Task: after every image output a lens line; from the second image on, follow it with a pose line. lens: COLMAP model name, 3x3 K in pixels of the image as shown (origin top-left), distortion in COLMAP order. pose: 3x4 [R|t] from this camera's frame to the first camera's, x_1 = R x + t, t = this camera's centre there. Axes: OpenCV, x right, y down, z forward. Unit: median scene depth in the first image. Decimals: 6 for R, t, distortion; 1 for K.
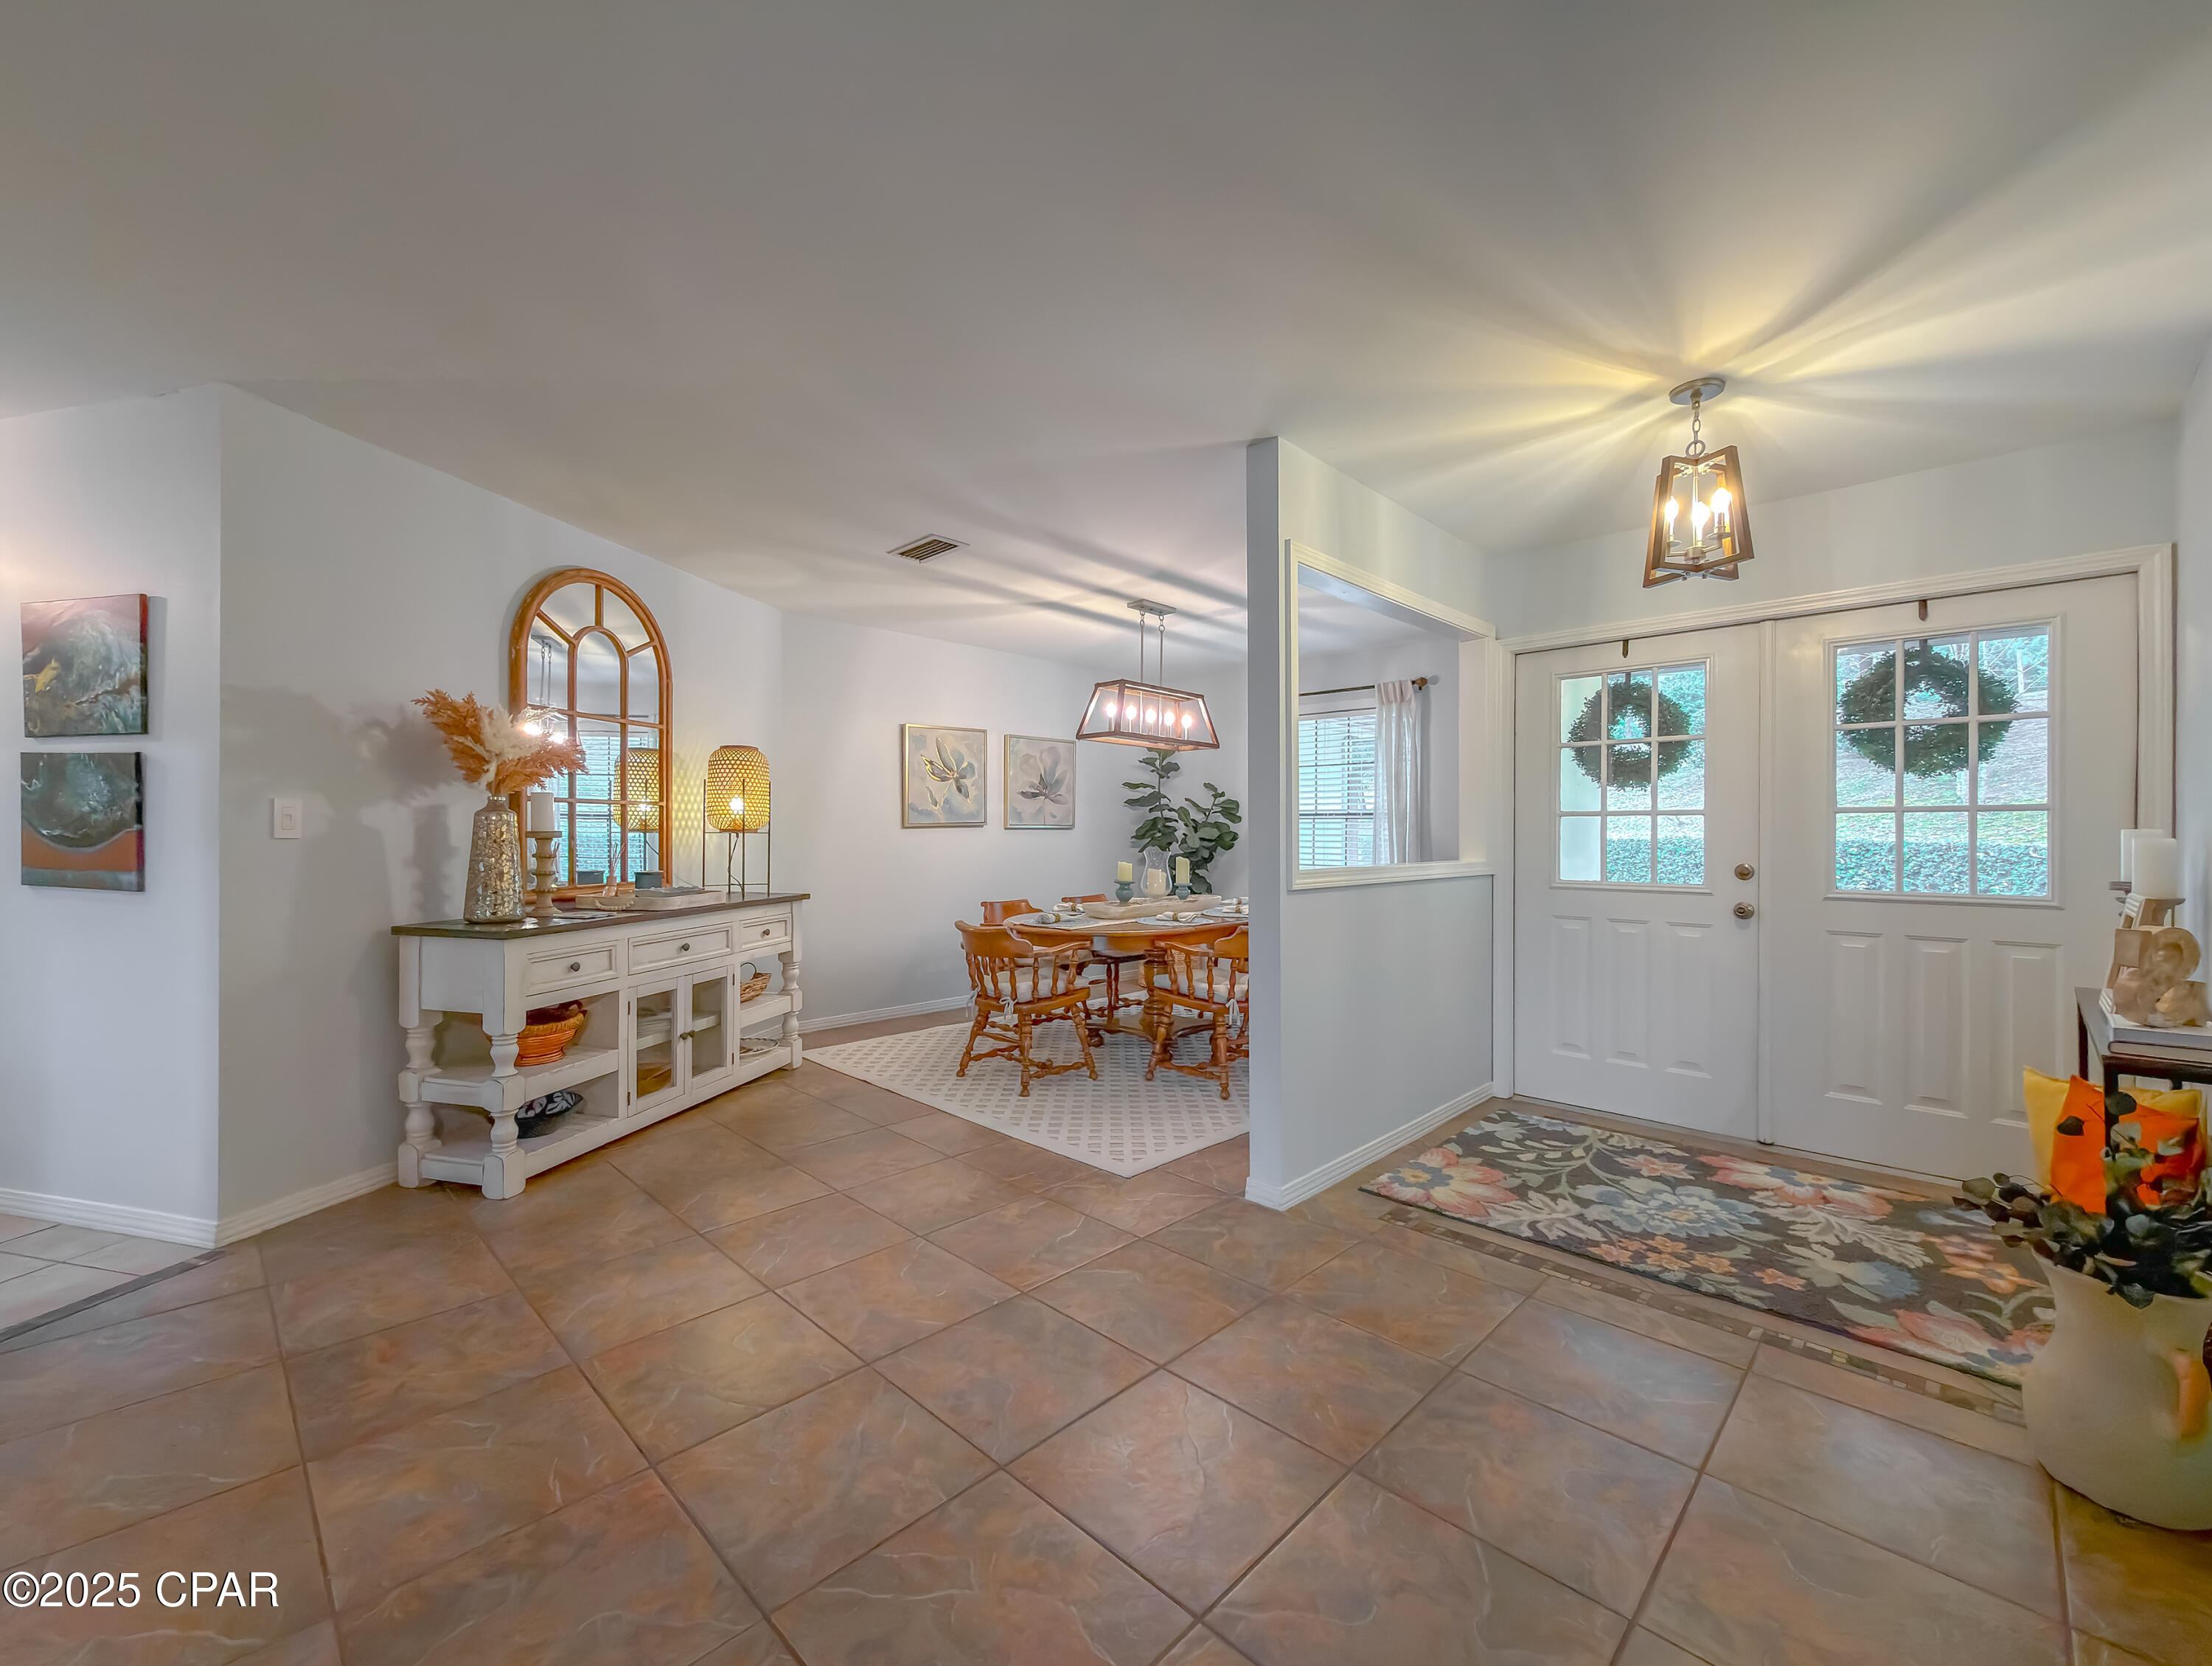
lens RADIAL K [[890.0, 0, 1093.0], [0, 890.0, 833.7], [0, 0, 1]] dist [0.001953, -0.000561]
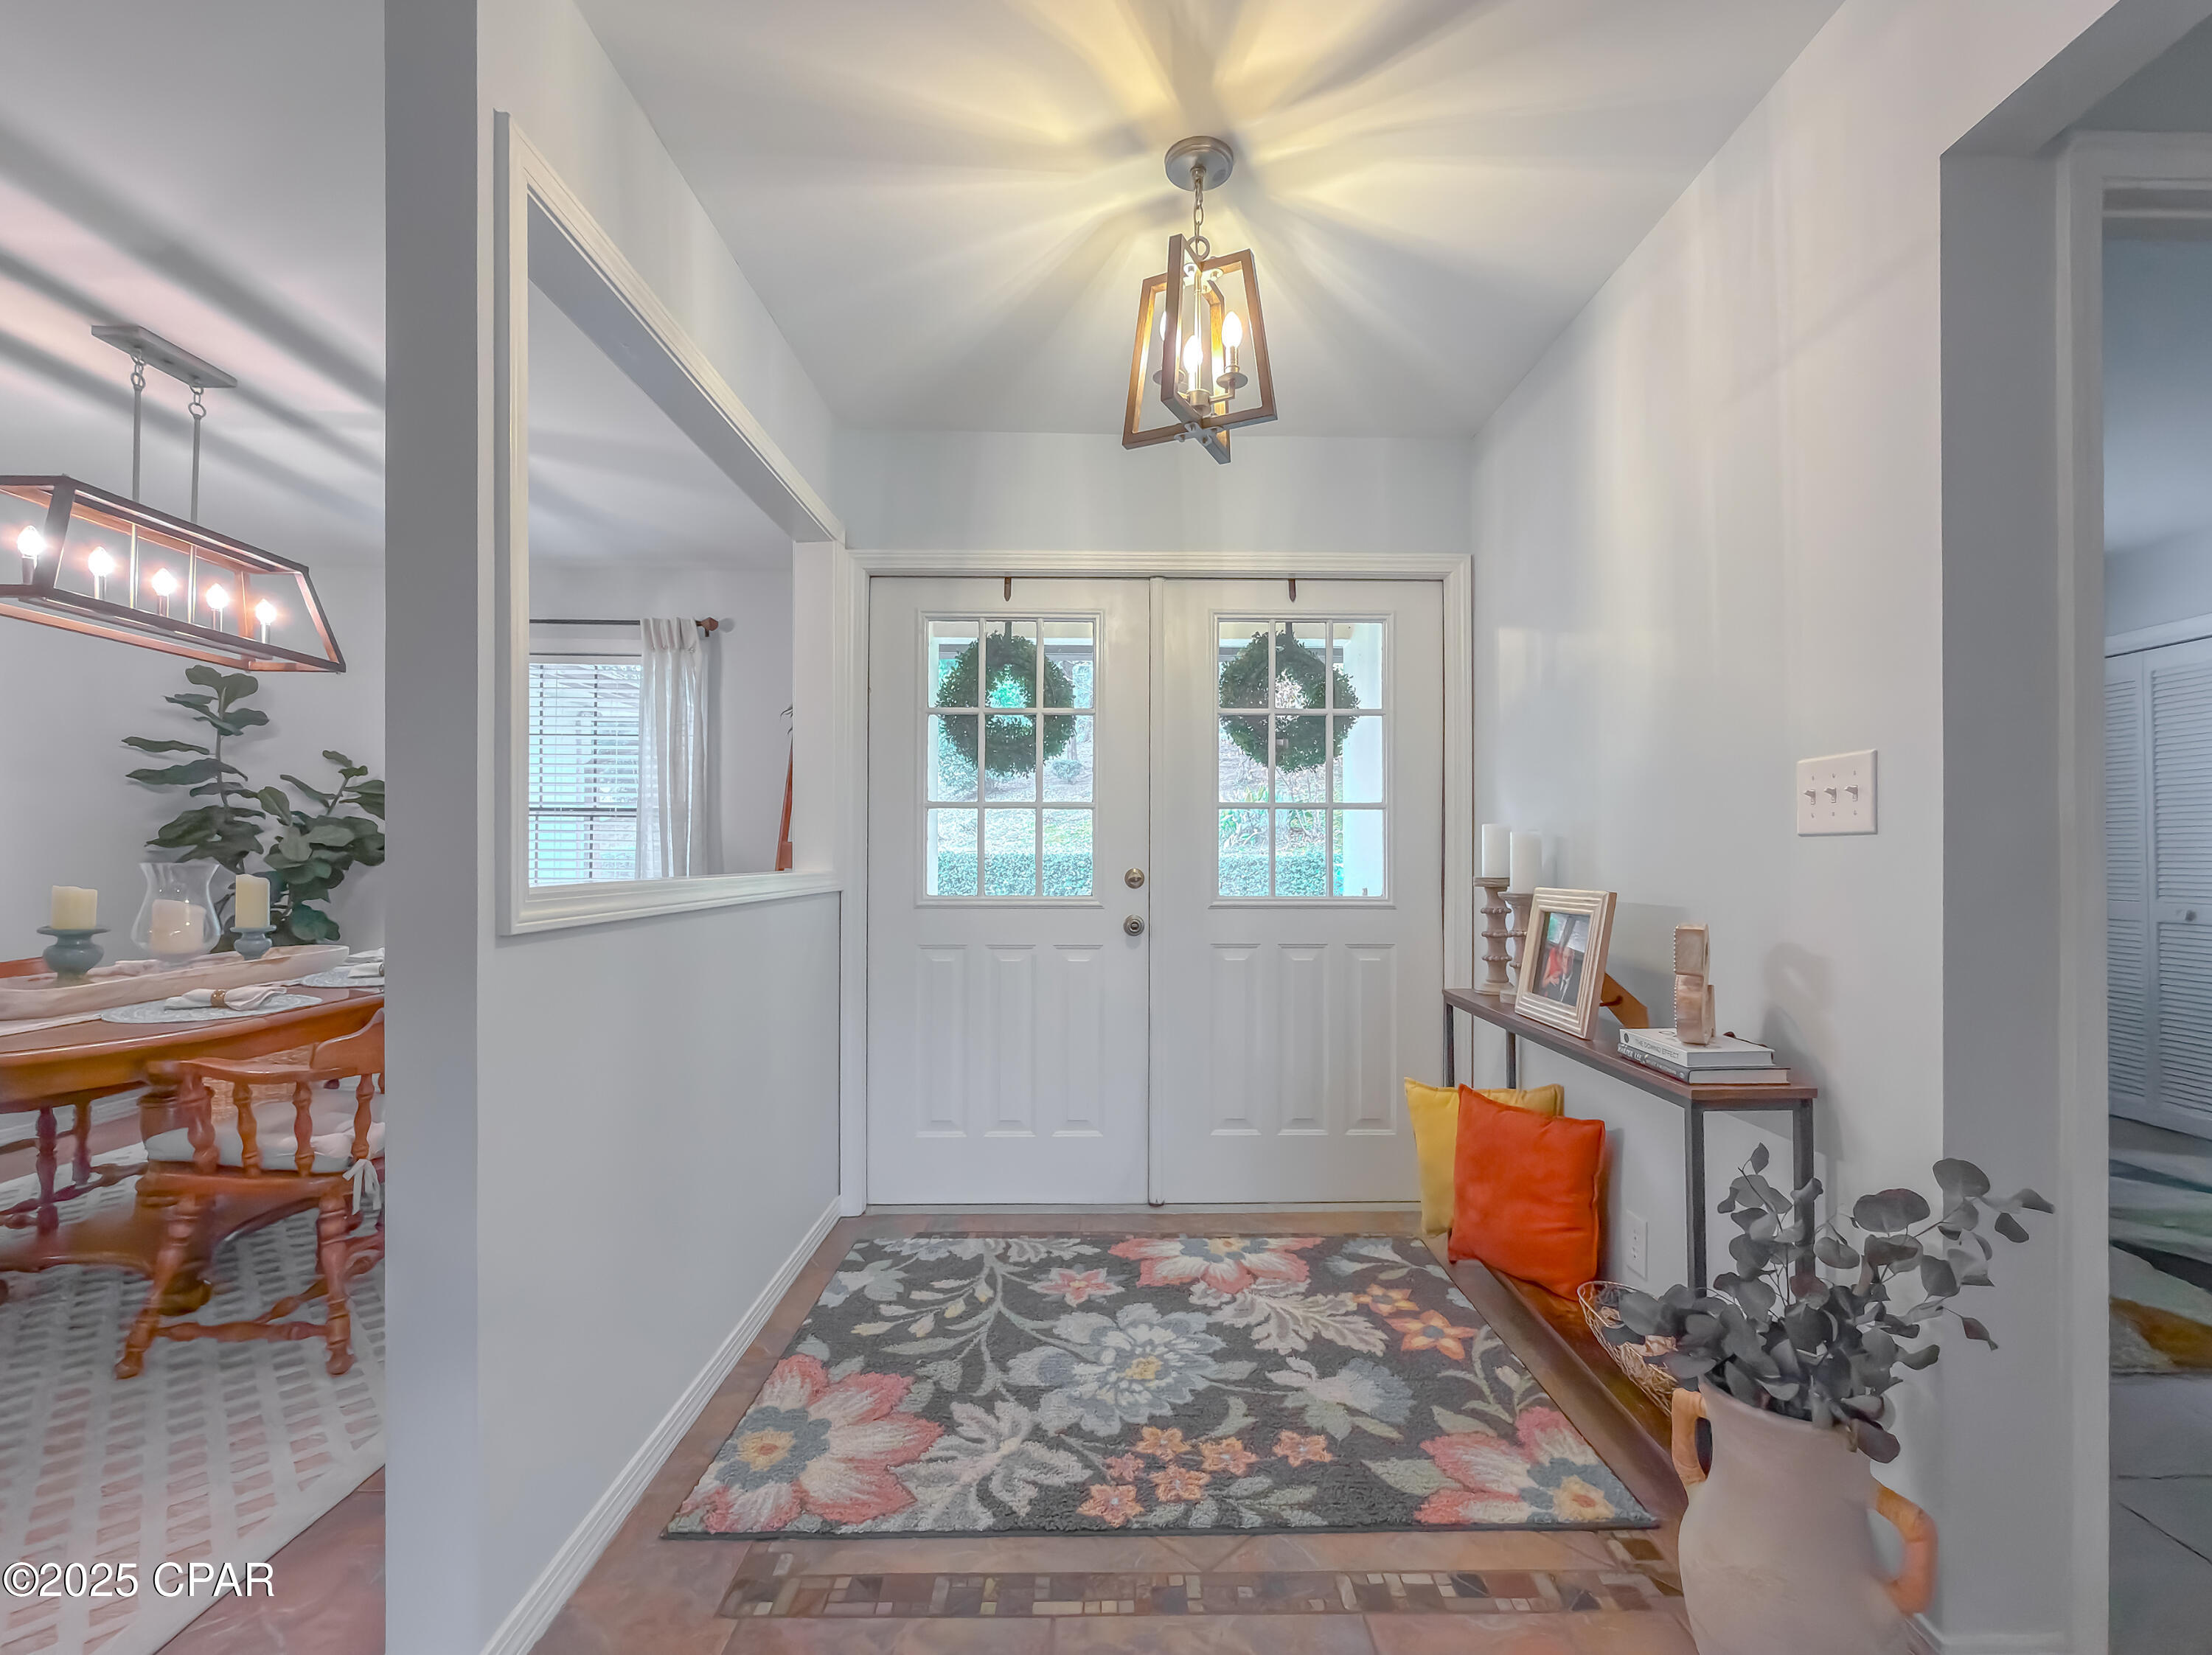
lens RADIAL K [[966.2, 0, 1104.6], [0, 966.2, 848.0], [0, 0, 1]] dist [-0.000258, 0.000880]
pose [[0.707450, 0.004480, 0.706749, 0.075370], [-0.000918, 0.999985, -0.005420, 0.018311], [-0.706763, 0.003186, 0.707443, 0.363773]]
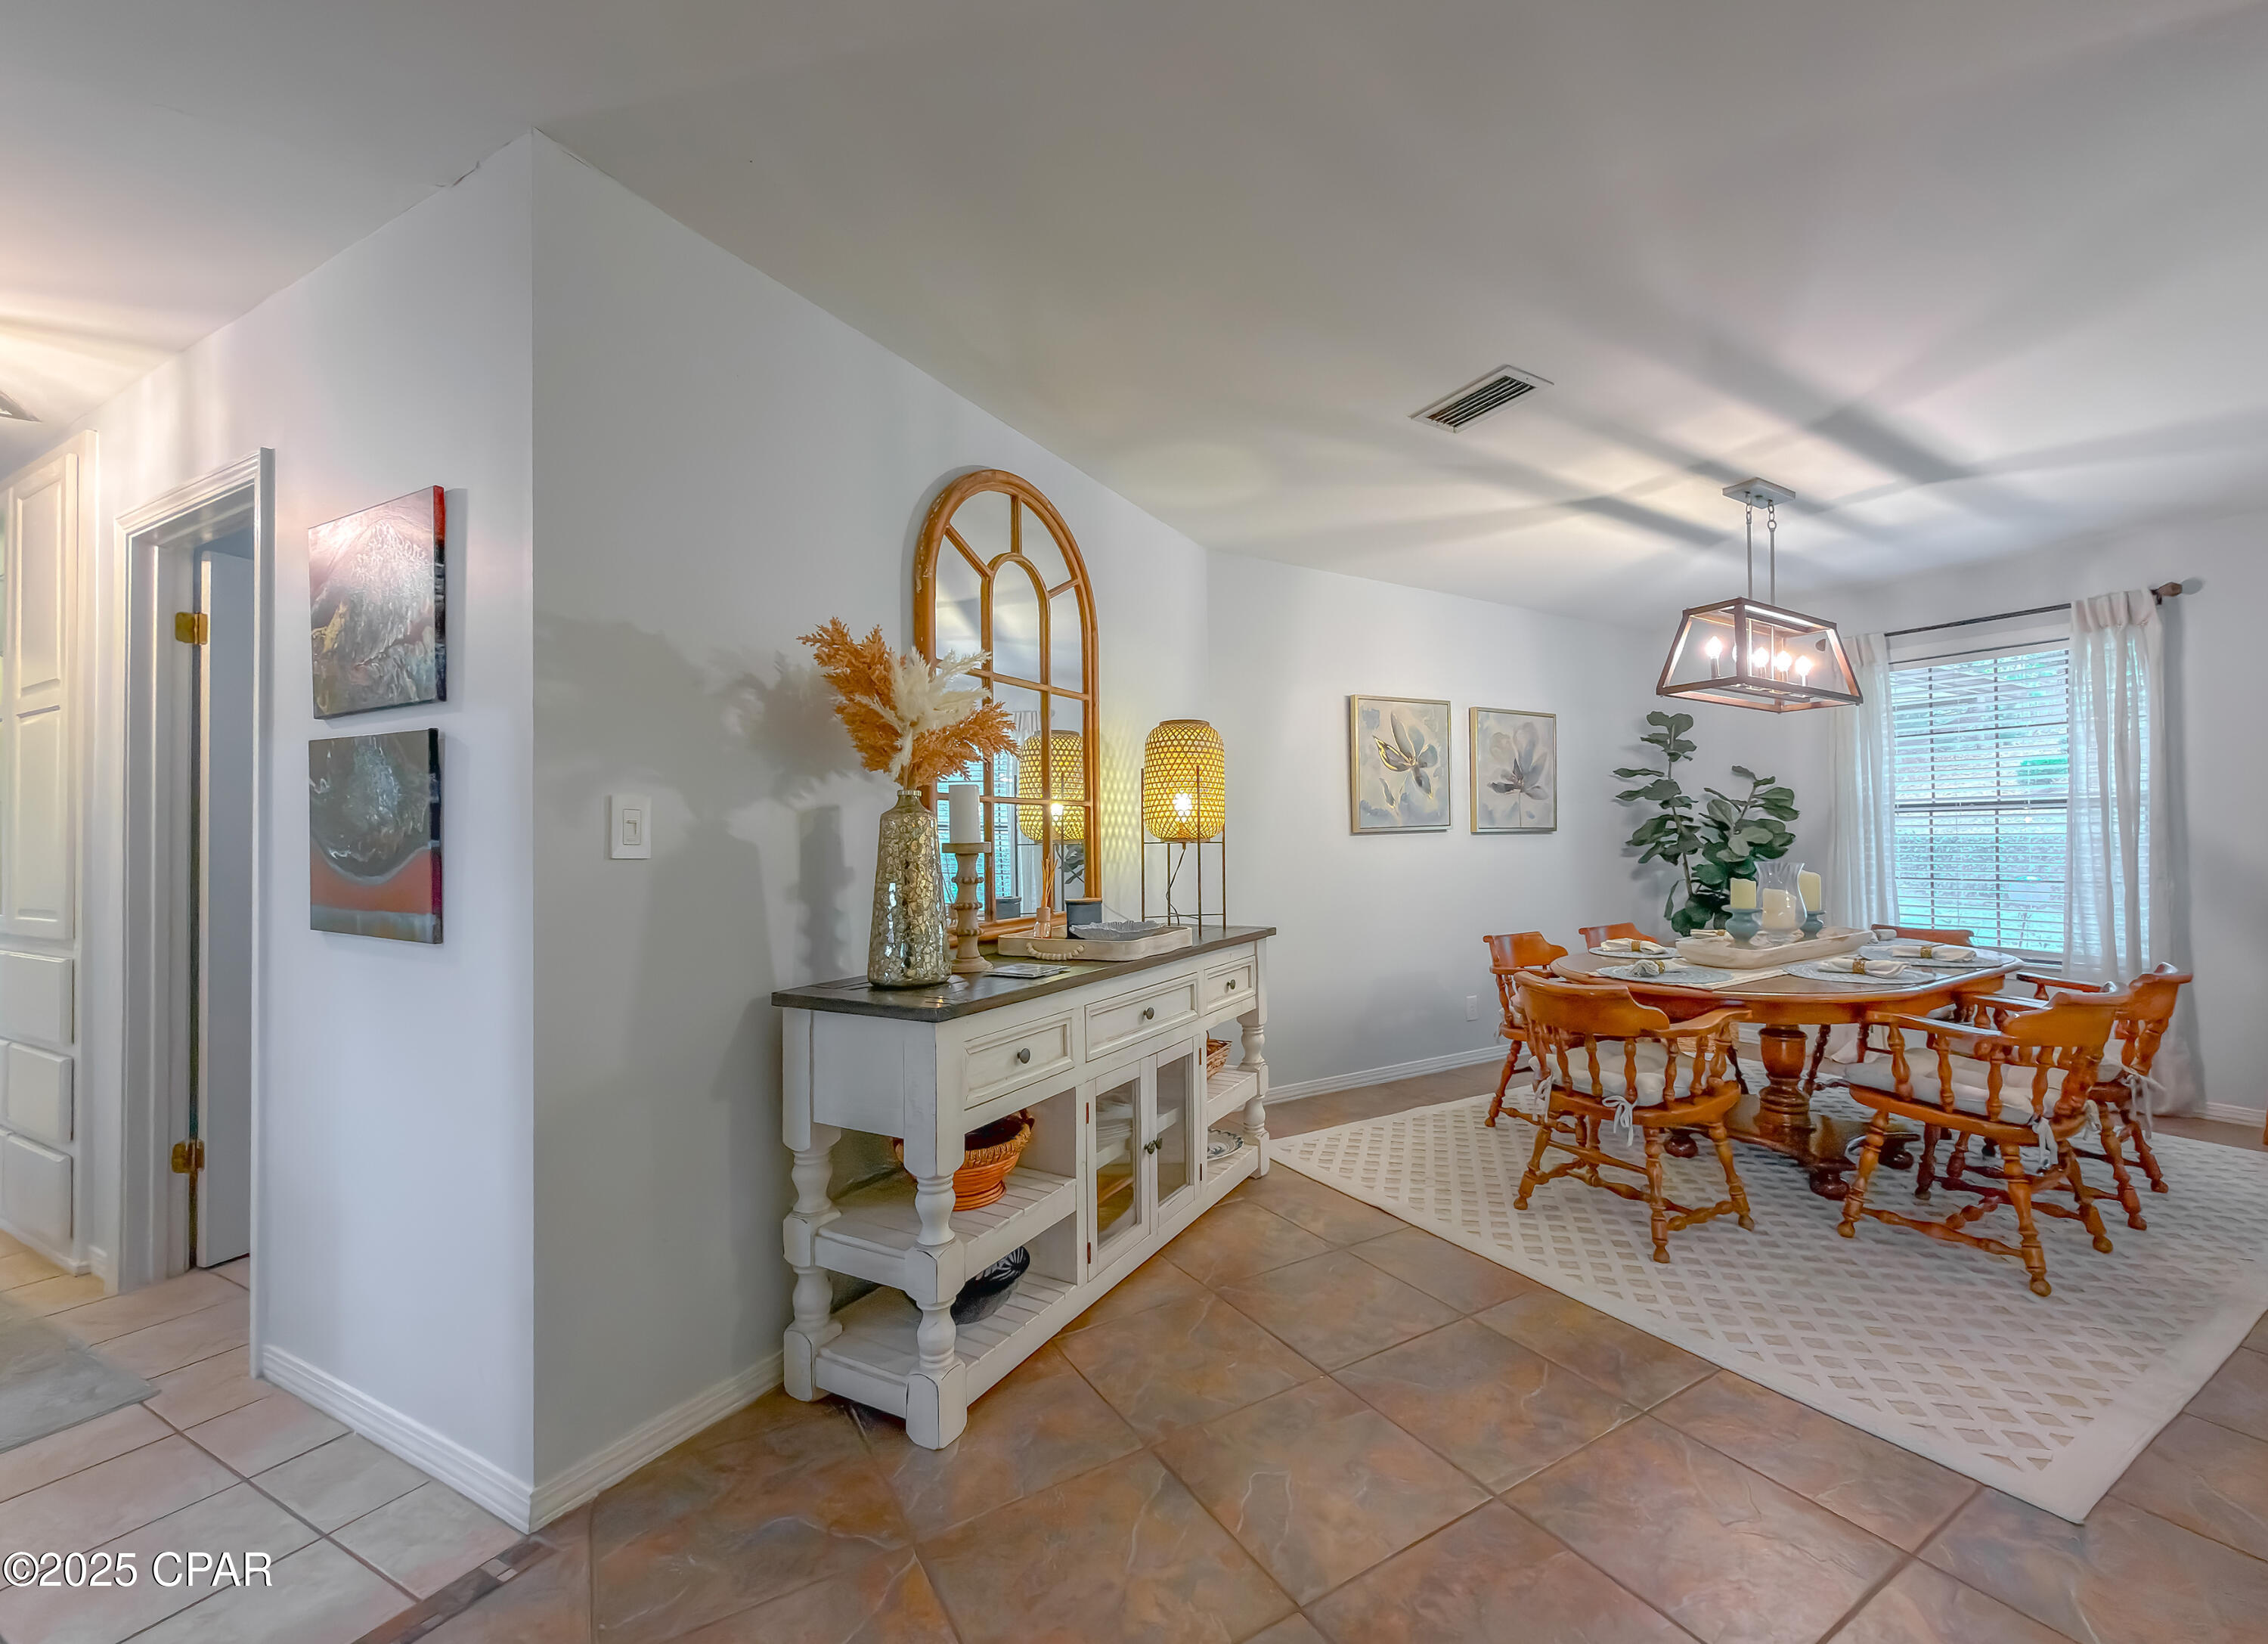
lens RADIAL K [[926.9, 0, 1195.1], [0, 926.9, 829.9], [0, 0, 1]] dist [-0.002666, 0.002064]
pose [[0.976320, -0.018802, -0.215514, -0.267949], [0.015498, 0.999735, -0.017010, 0.001679], [0.215776, 0.013267, 0.976353, 0.321115]]
